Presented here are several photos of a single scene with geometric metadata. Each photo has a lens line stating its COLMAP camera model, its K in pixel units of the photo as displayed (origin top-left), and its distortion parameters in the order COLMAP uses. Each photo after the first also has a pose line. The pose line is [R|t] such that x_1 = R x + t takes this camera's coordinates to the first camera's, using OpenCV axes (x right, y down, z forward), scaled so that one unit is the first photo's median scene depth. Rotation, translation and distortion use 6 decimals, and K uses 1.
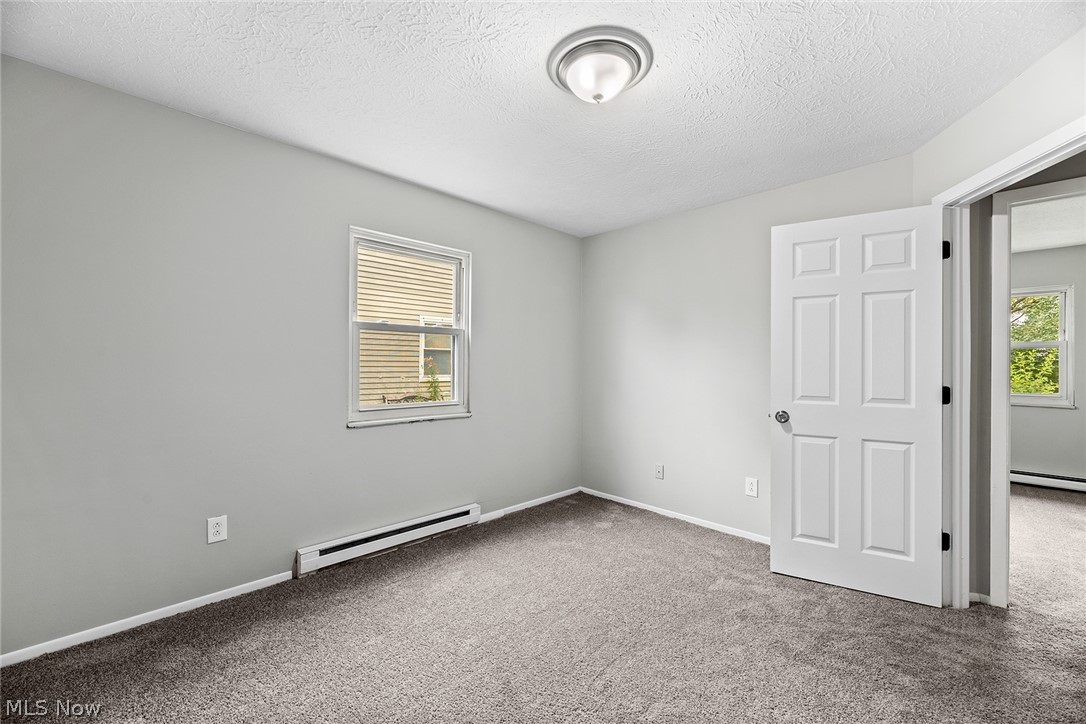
lens RADIAL K [[441.0, 0, 542.1], [0, 441.0, 365.6], [0, 0, 1]] dist [-0.000677, 0.000201]
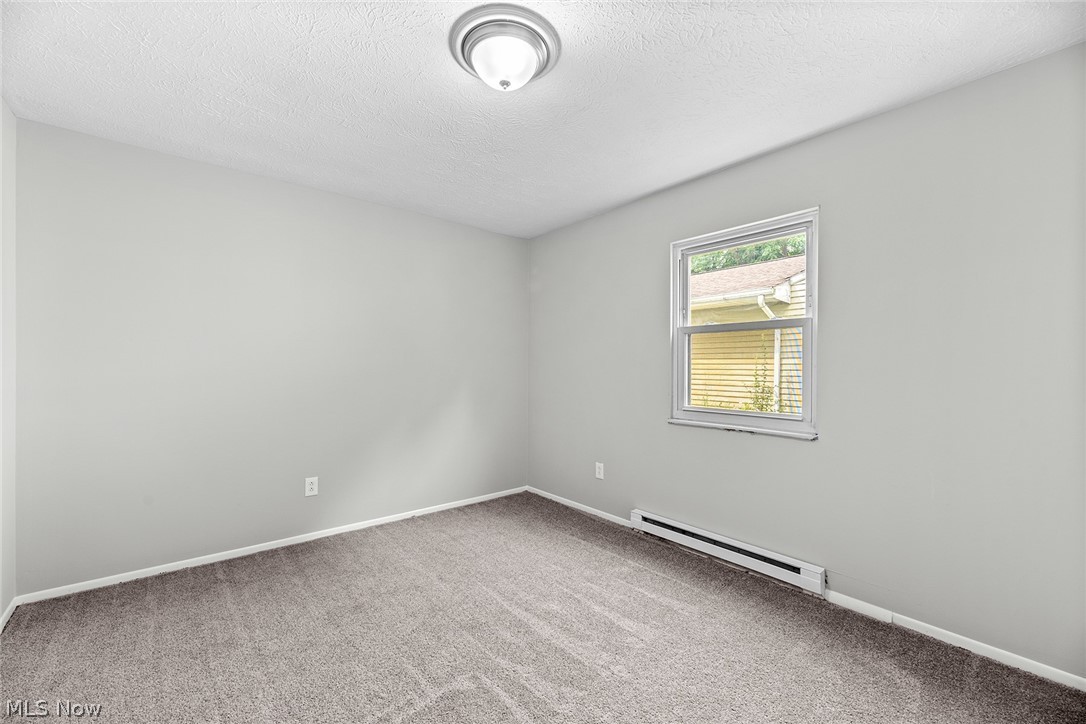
lens RADIAL K [[441.0, 0, 542.1], [0, 441.0, 365.6], [0, 0, 1]] dist [-0.000677, 0.000201]
pose [[-0.094266, -0.004900, -0.995535, 0.659618], [-0.001060, 0.999988, -0.004822, 0.000255], [0.995546, 0.000601, -0.094270, 0.719392]]
